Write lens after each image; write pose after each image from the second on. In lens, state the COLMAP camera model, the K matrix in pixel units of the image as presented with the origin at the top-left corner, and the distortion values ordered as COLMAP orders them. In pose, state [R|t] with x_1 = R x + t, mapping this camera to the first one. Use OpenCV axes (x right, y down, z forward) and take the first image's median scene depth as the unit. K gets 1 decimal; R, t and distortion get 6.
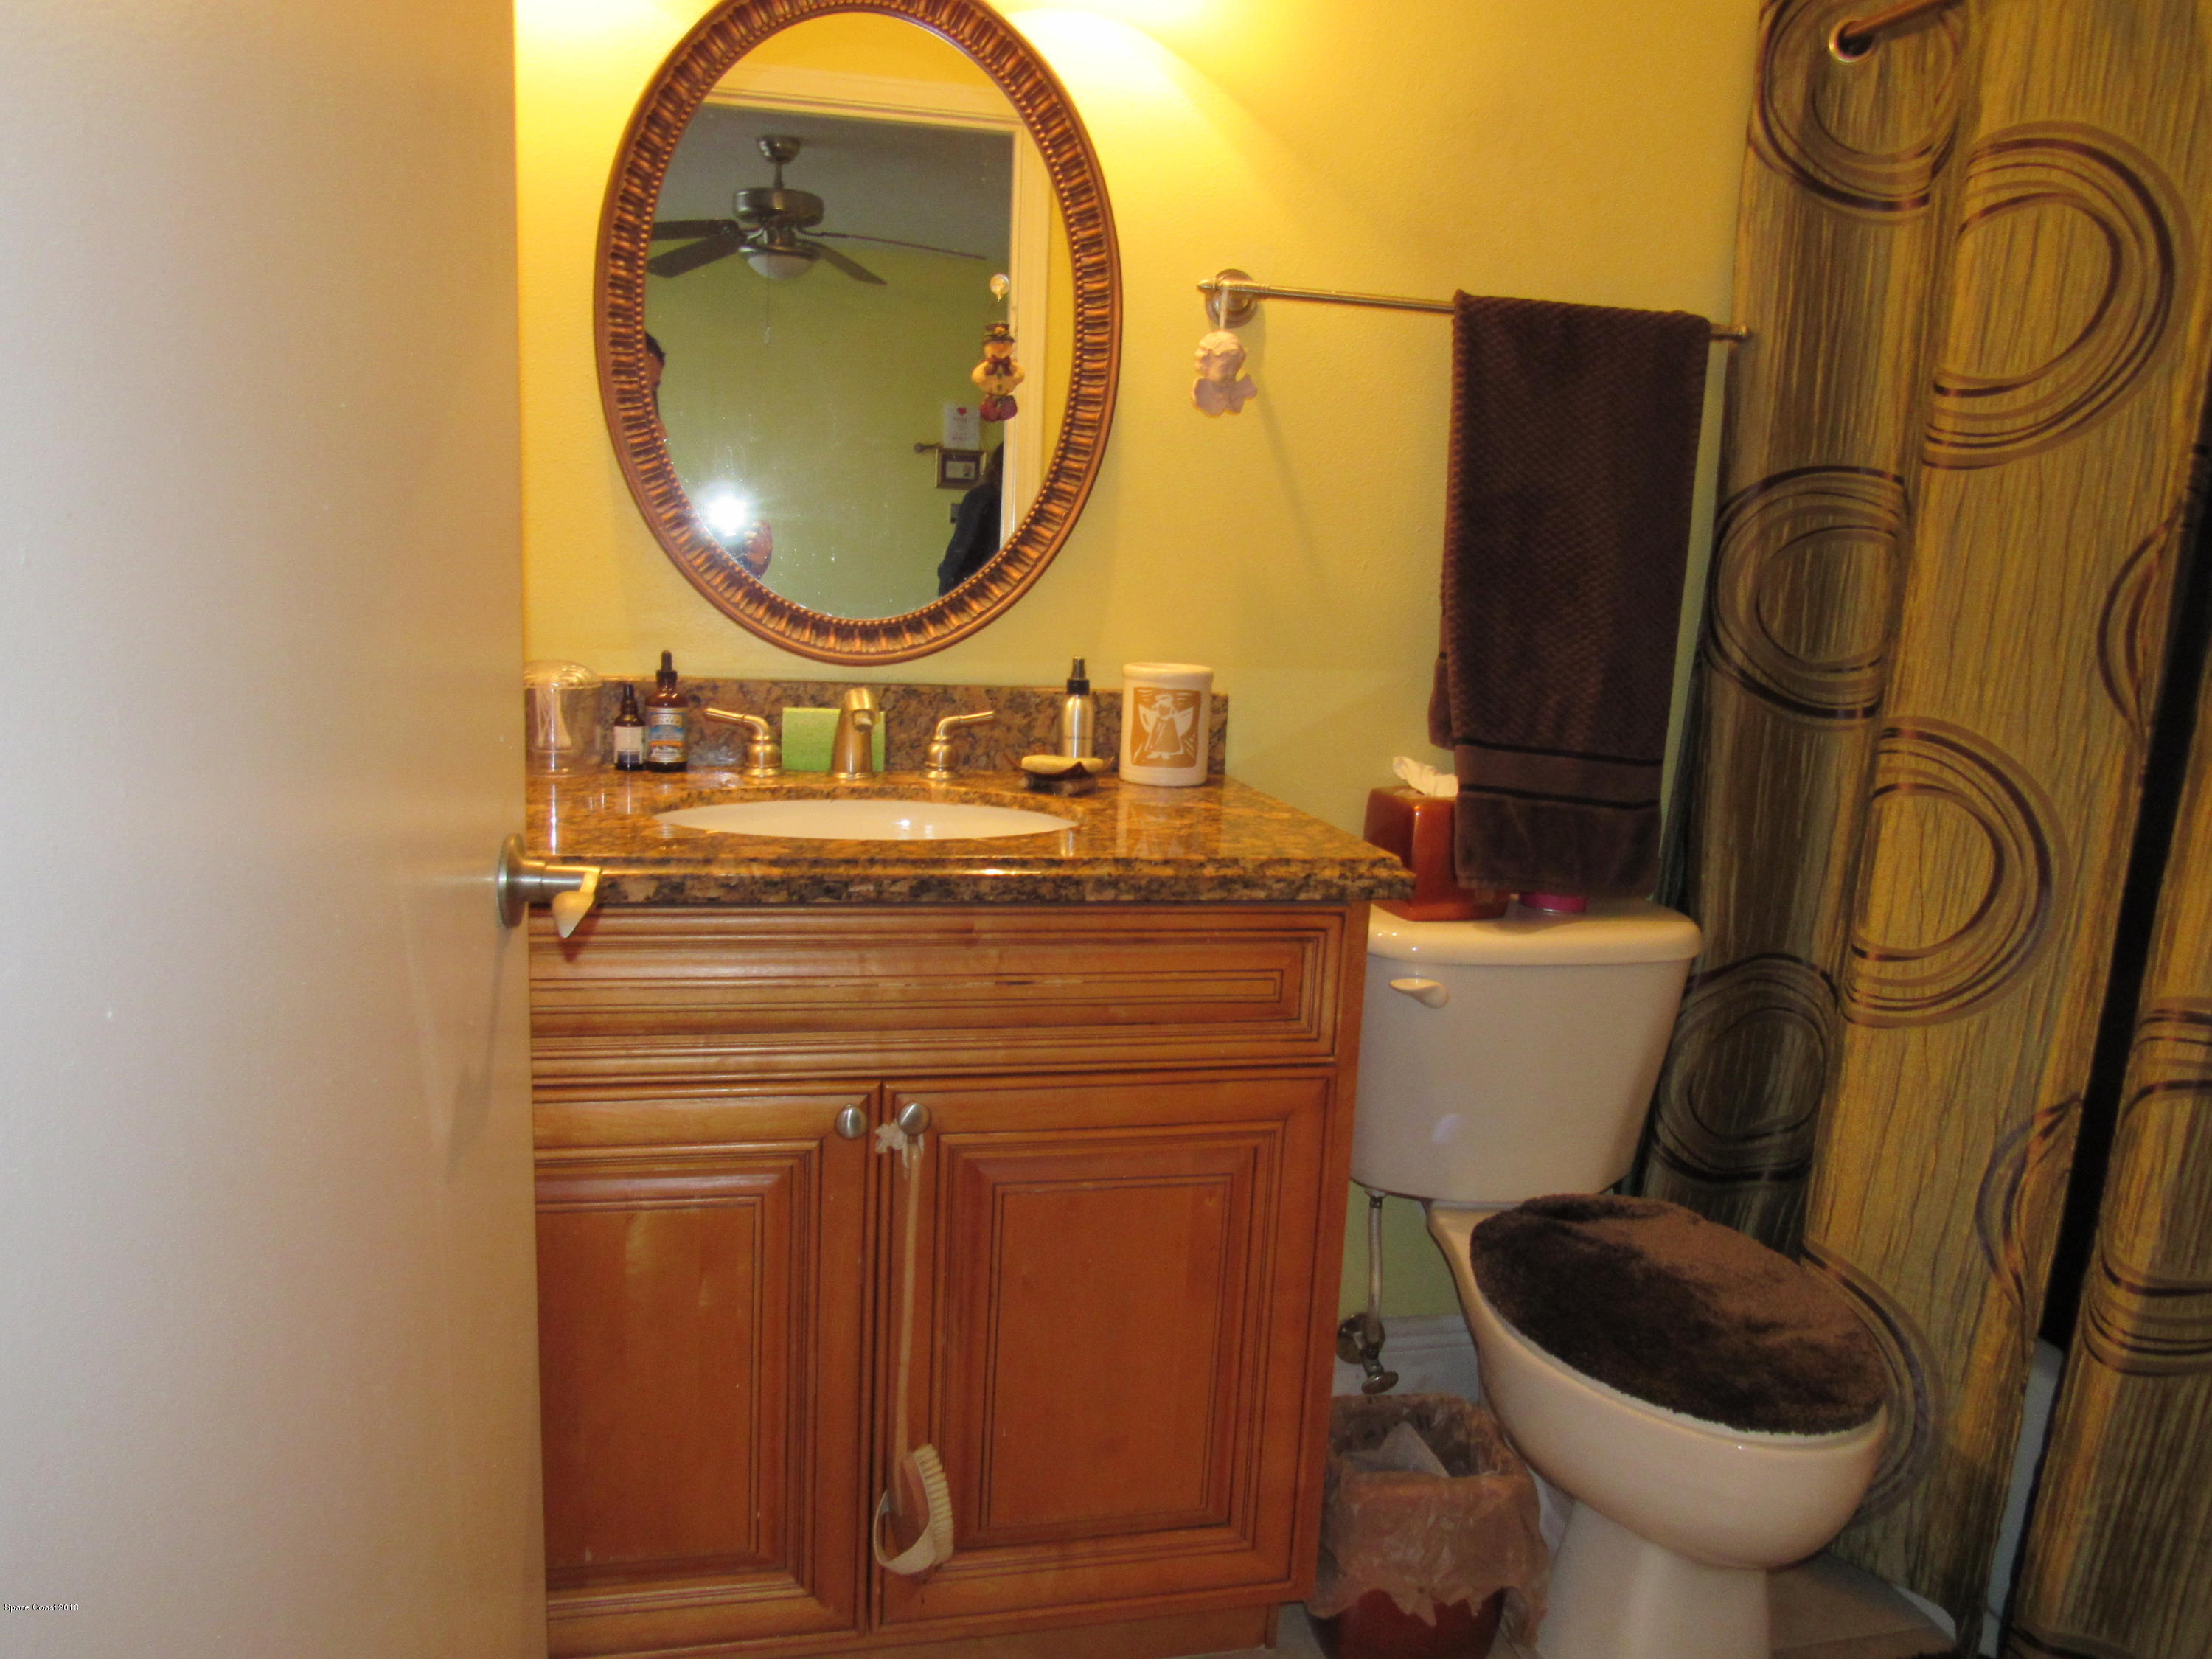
lens RADIAL K [[1574.2, 0, 1114.9], [0, 1574.2, 830.7], [0, 0, 1]] dist [-0.038272, 0.018315]
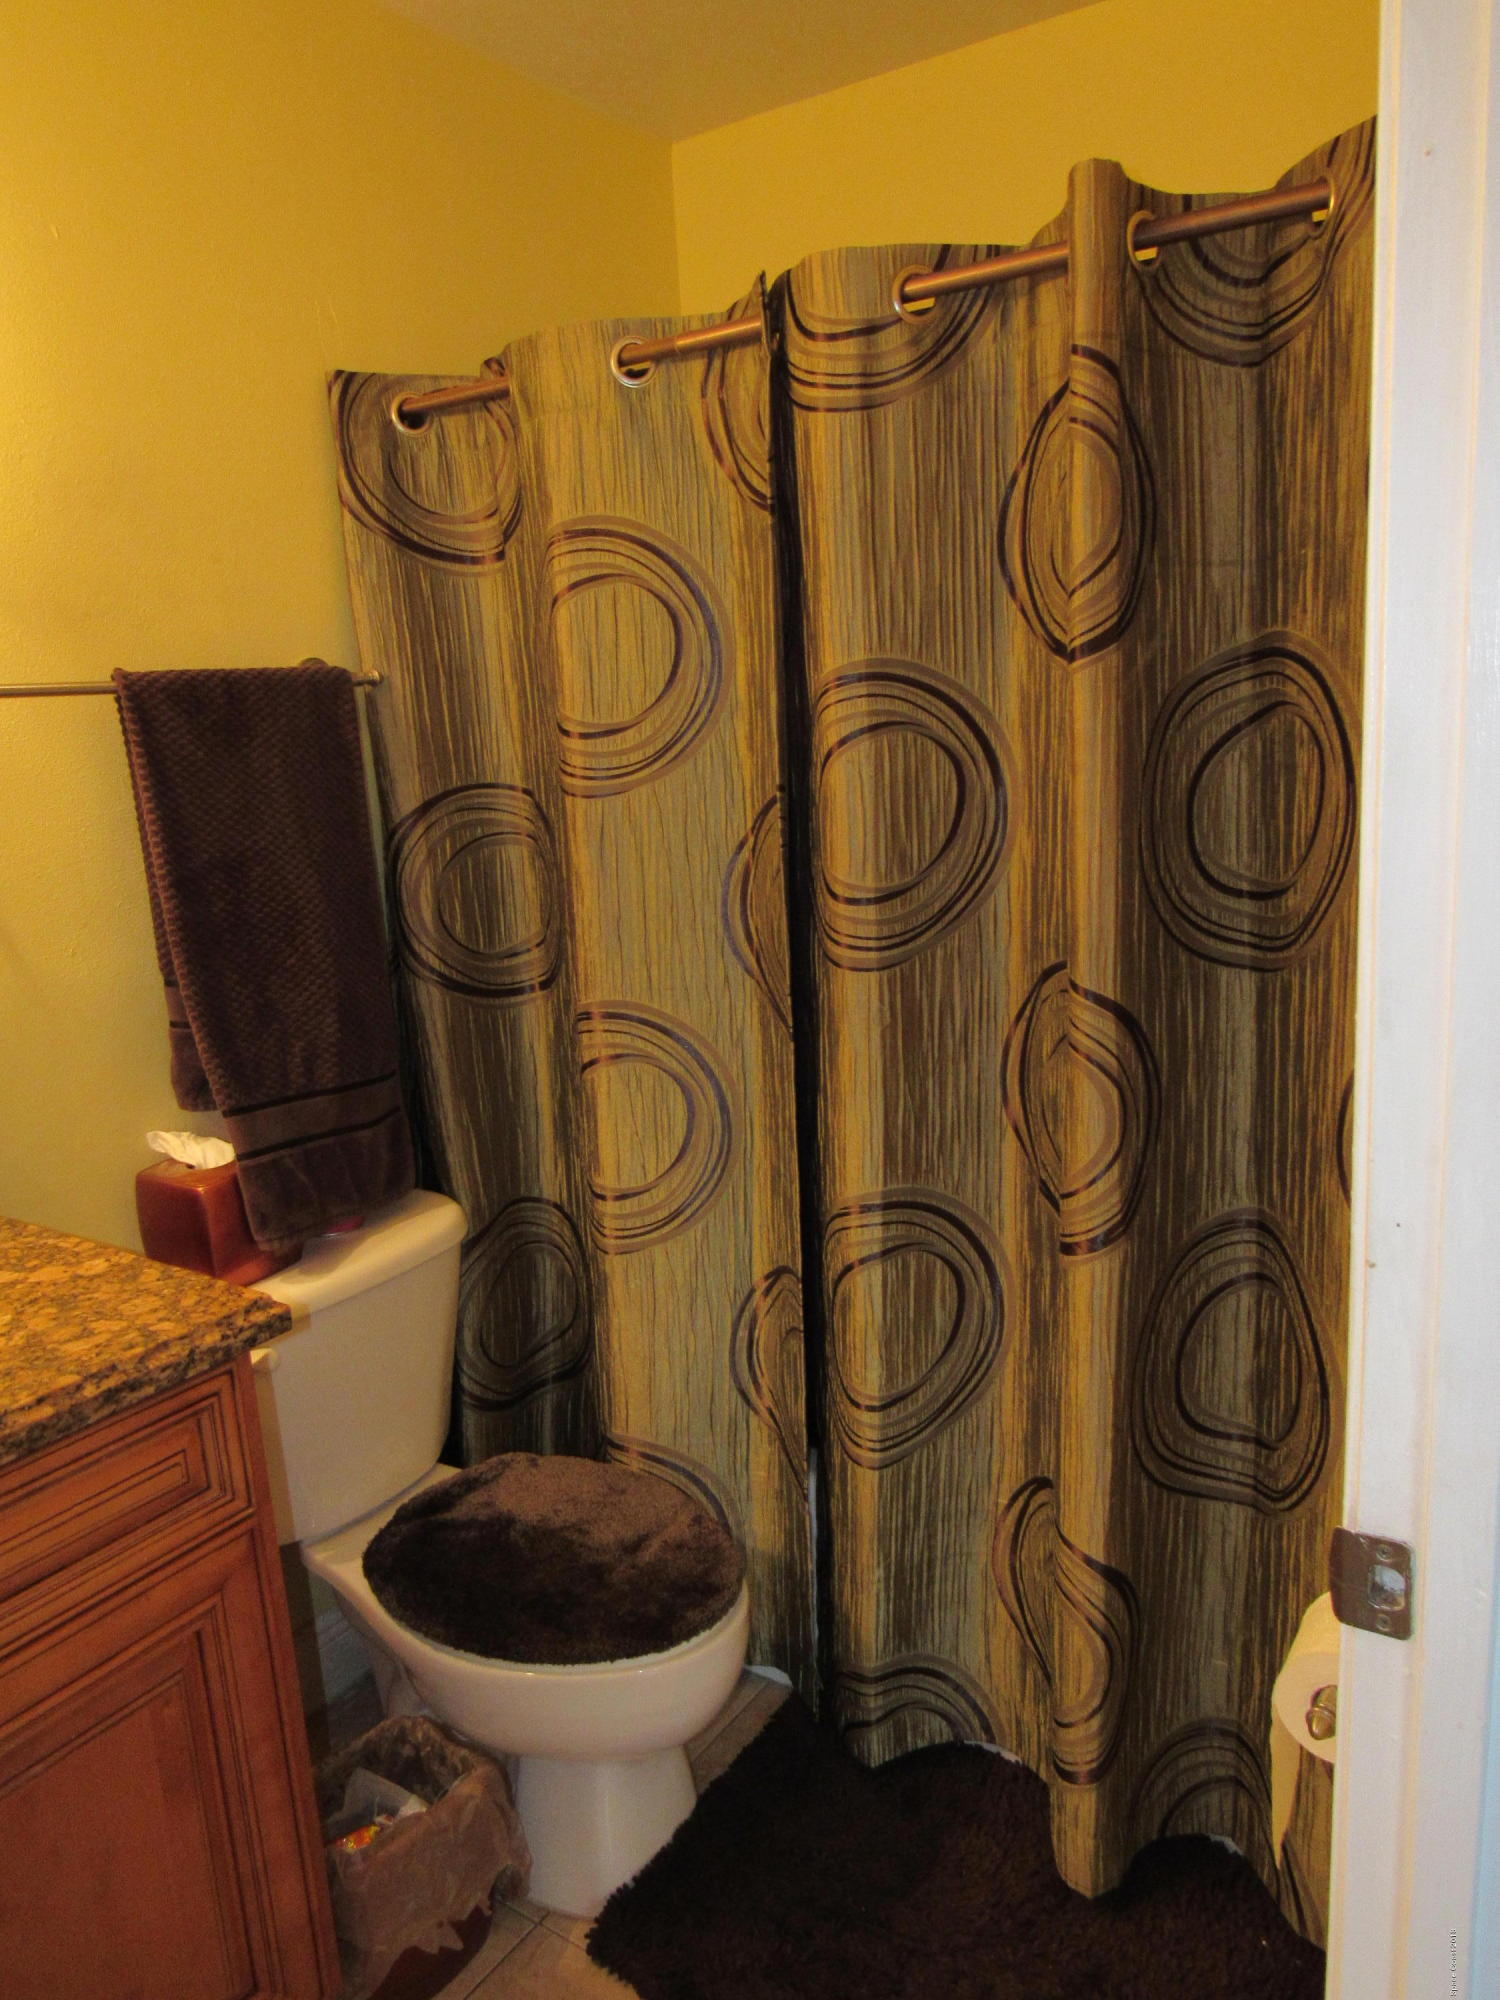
lens RADIAL K [[1423.4, 0, 755.9], [0, 1423.4, 998.0], [0, 0, 1]] dist [-0.038272, 0.018315]
pose [[0.734612, -0.222944, 0.640813, -0.107111], [0.206968, 0.973091, 0.101284, -0.163866], [-0.646150, 0.058223, 0.760987, 0.085137]]
